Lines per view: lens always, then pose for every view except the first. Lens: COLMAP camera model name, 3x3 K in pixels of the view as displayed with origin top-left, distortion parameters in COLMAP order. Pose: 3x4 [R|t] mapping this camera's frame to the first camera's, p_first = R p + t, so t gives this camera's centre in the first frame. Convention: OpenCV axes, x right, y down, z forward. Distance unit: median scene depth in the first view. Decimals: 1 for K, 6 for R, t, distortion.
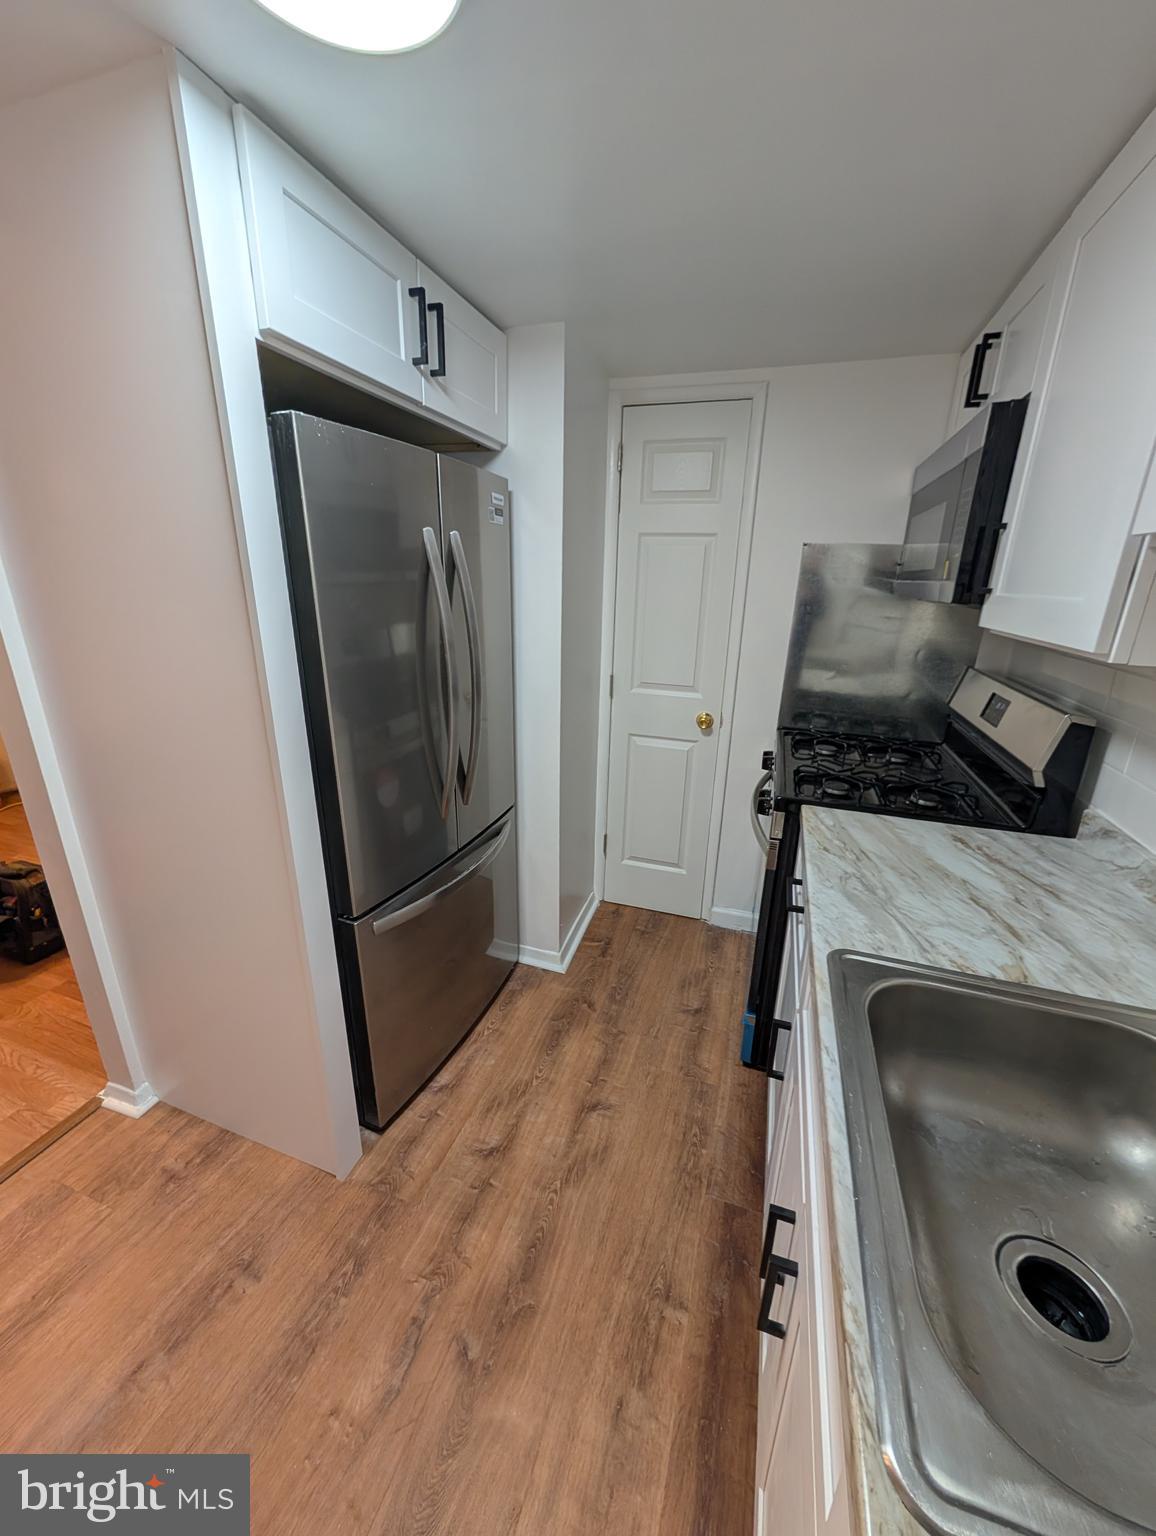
lens RADIAL K [[575.8, 0, 589.8], [0, 575.8, 765.0], [0, 0, 1]] dist [-0.001968, 0.000369]
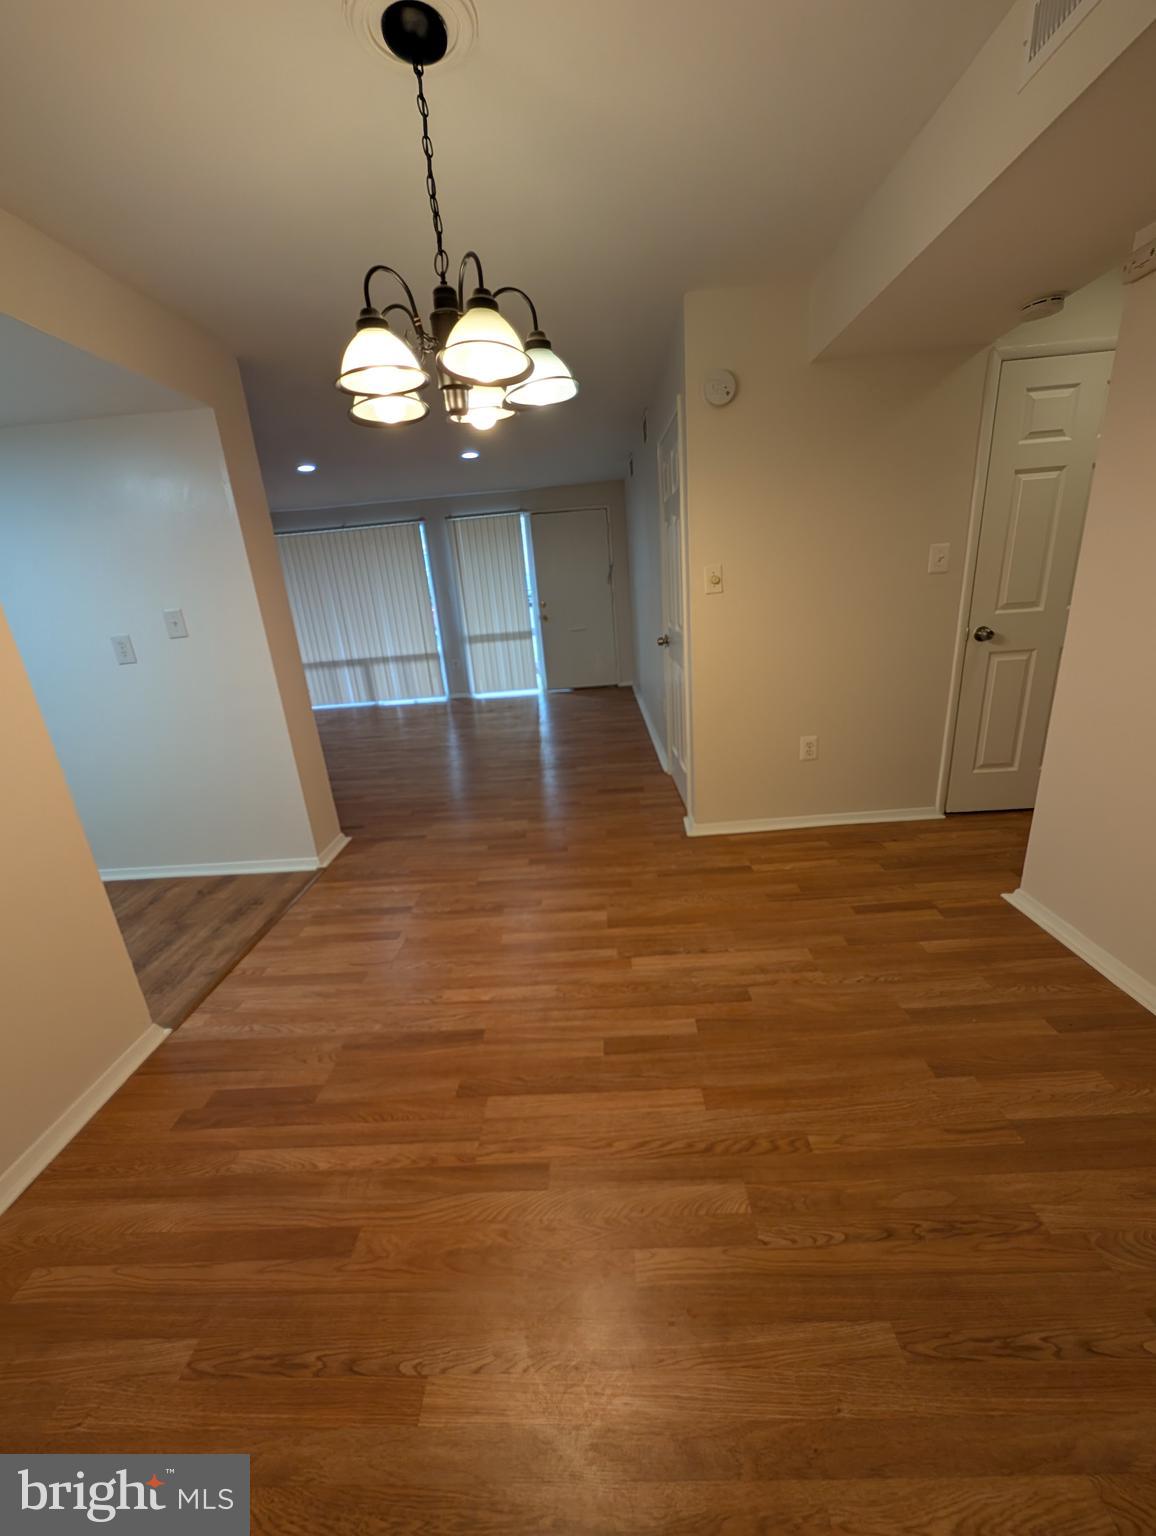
lens RADIAL K [[575.8, 0, 576.8], [0, 575.8, 771.8], [0, 0, 1]] dist [-0.001968, 0.000369]
pose [[-0.954986, 0.140363, -0.261341, -1.830986], [-0.038720, 0.814461, 0.578925, -0.721381], [0.294111, 0.562984, -0.772365, 2.398038]]
